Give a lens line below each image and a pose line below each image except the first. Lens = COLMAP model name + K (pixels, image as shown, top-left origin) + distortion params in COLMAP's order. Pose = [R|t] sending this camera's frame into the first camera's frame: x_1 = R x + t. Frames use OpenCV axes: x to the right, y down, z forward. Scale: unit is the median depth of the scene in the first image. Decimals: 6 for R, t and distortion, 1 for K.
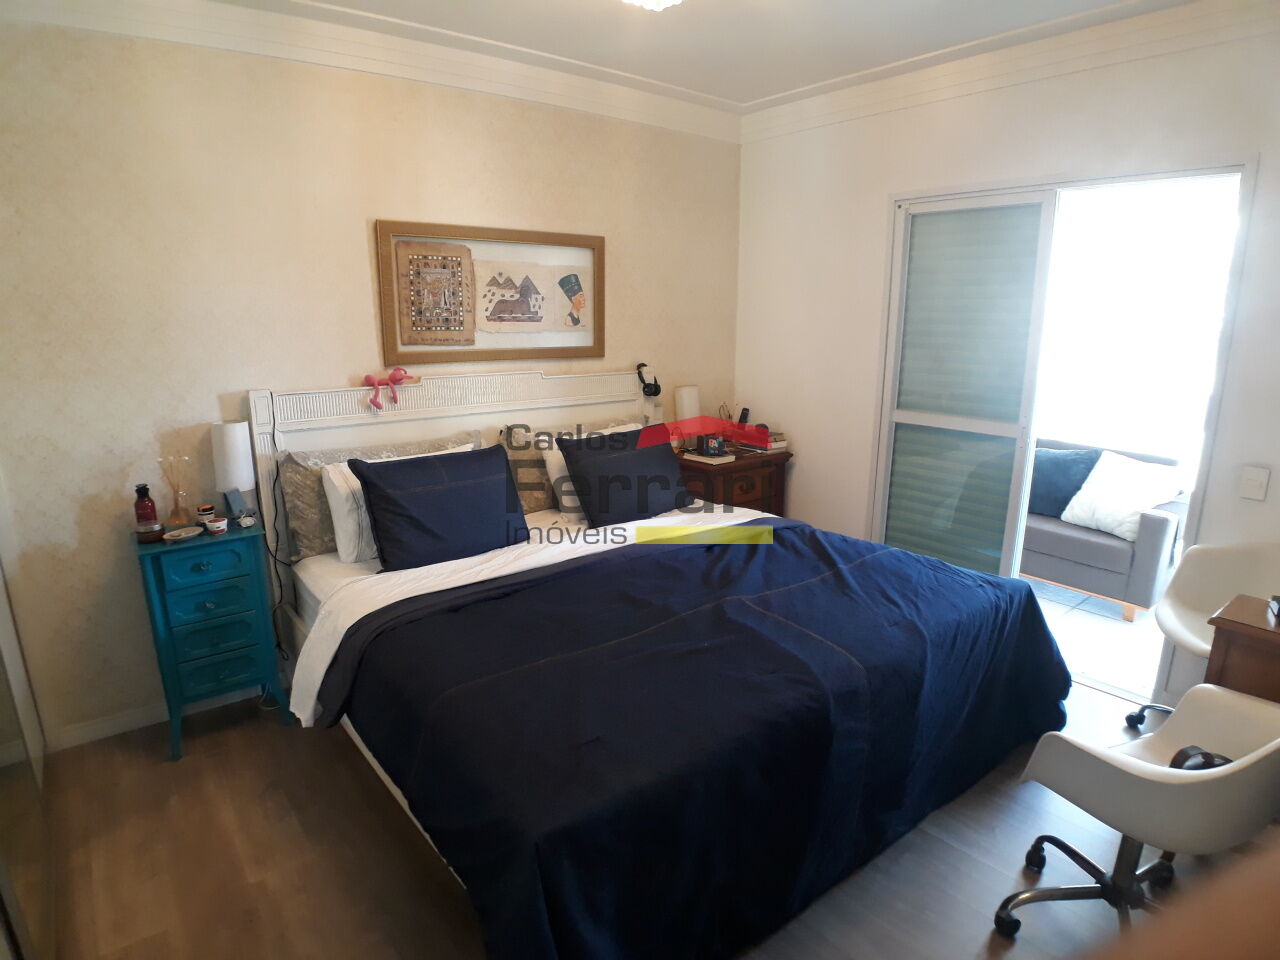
lens RADIAL K [[721.1, 0, 630.7], [0, 721.1, 496.2], [0, 0, 1]] dist [-0.089846, 0.014398]
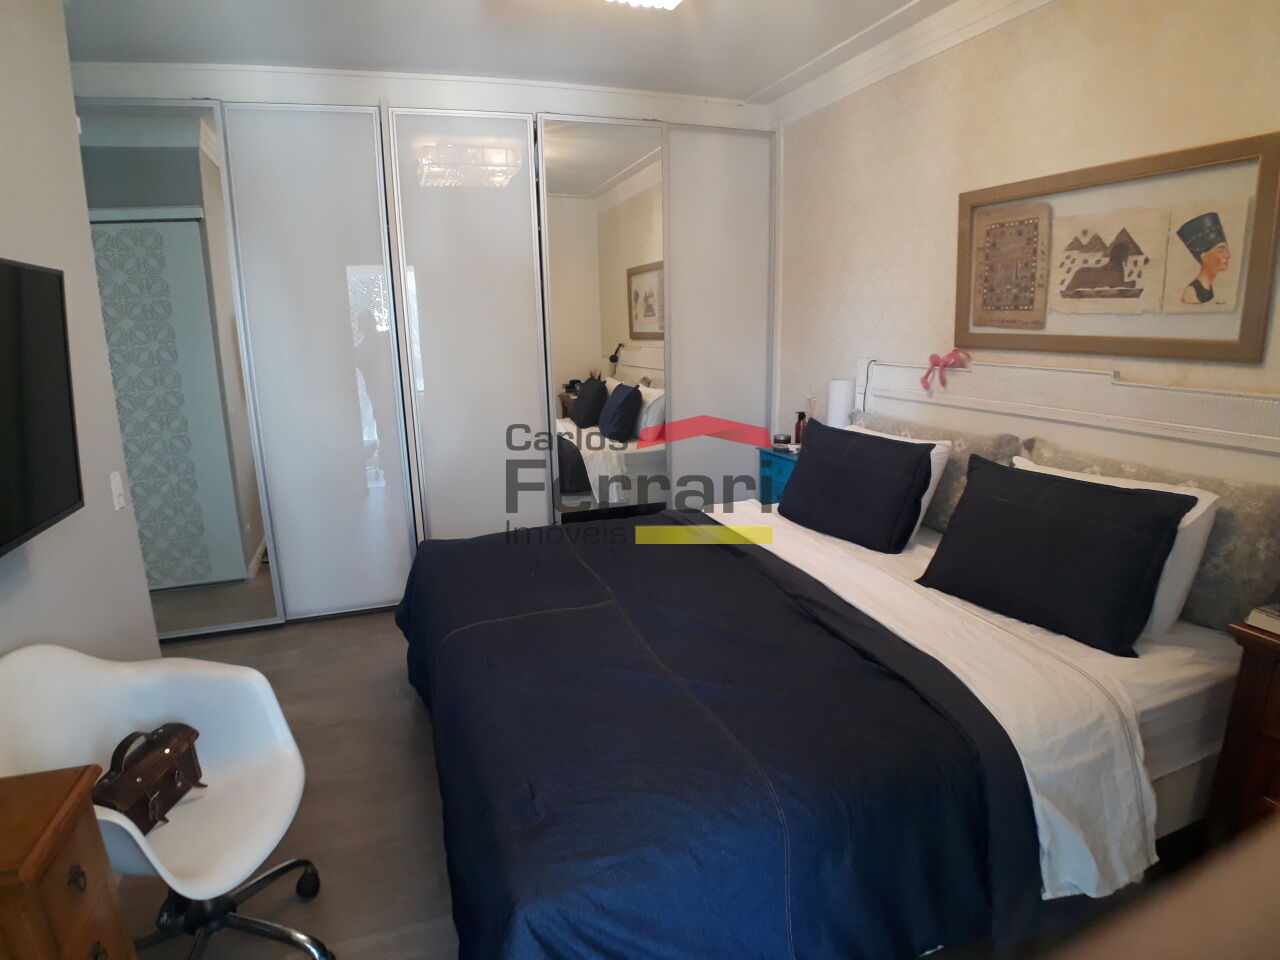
lens RADIAL K [[721.1, 0, 630.7], [0, 721.1, 496.2], [0, 0, 1]] dist [-0.089846, 0.014398]
pose [[-0.318284, 0.230877, -0.919452, 0.661964], [-0.196710, 0.932696, 0.302297, -0.181678], [0.927362, 0.277081, -0.251447, 0.820870]]
